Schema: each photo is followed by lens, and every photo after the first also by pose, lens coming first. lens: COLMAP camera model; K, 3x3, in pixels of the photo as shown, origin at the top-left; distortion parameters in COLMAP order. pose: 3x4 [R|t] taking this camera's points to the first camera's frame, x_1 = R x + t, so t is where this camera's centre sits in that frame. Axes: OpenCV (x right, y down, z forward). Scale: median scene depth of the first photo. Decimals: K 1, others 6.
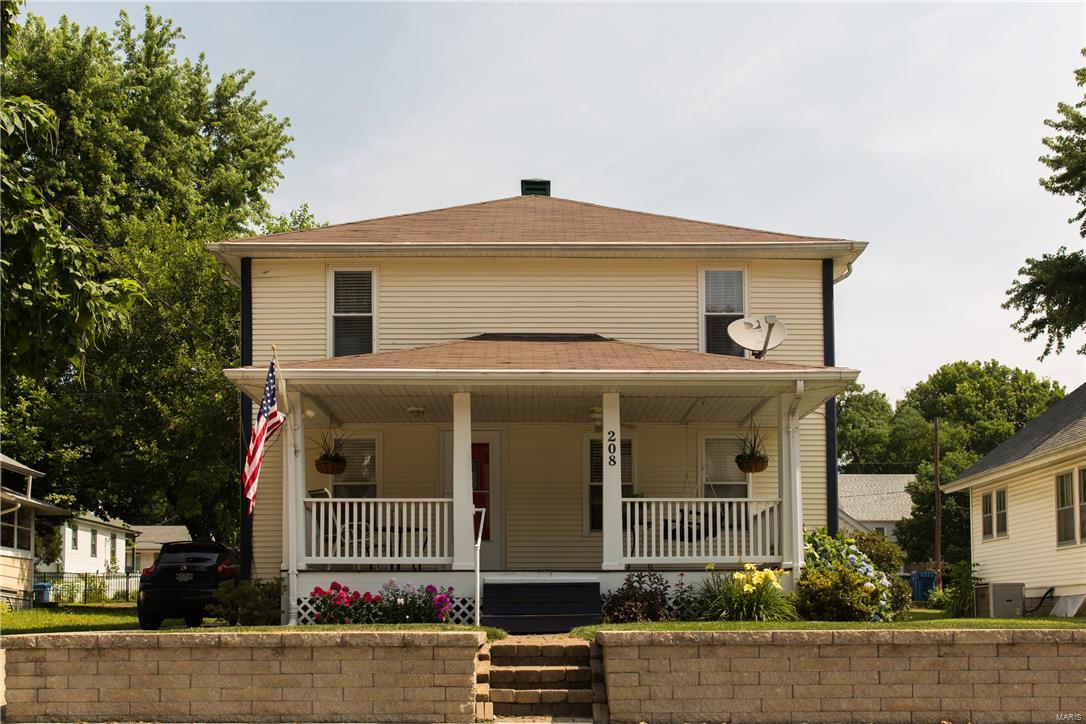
lens RADIAL K [[1412.0, 0, 543.0], [0, 1412.0, 362.0], [0, 0, 1]] dist [-0.006877, 0.000337]
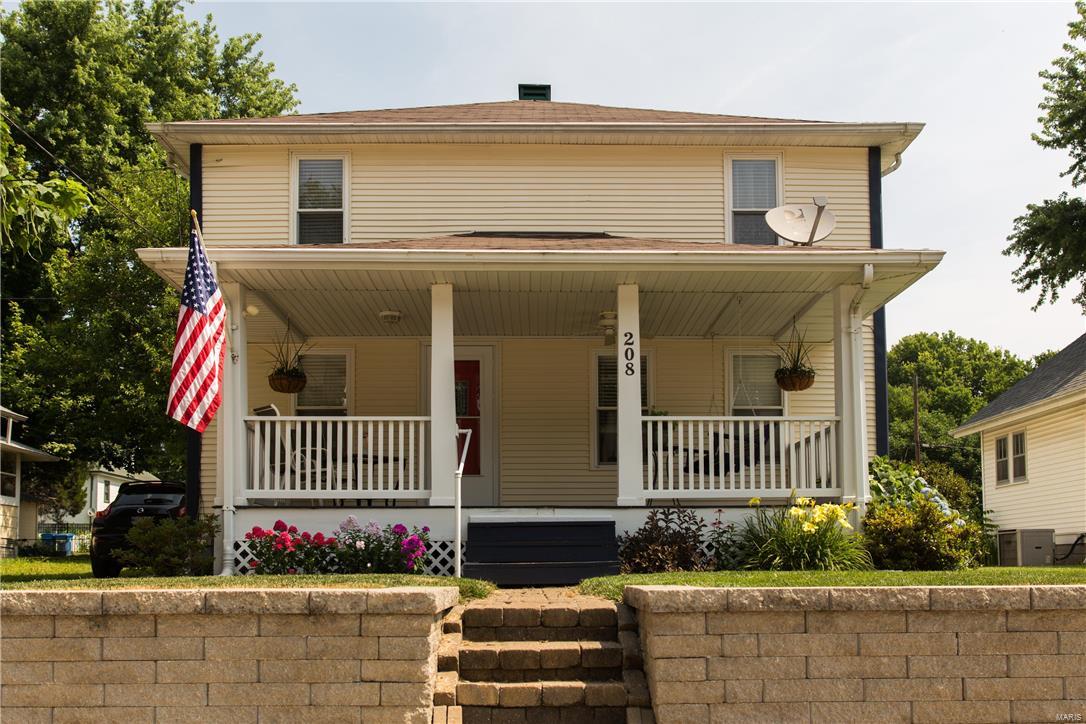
lens RADIAL K [[1021.5, 0, 543.0], [0, 1021.5, 362.0], [0, 0, 1]] dist [-0.008149, 0.005794]
pose [[0.999998, -0.000115, 0.001766, -0.001151], [0.000148, 0.999822, -0.018848, 0.076323], [-0.001764, 0.018849, 0.999821, 0.418635]]
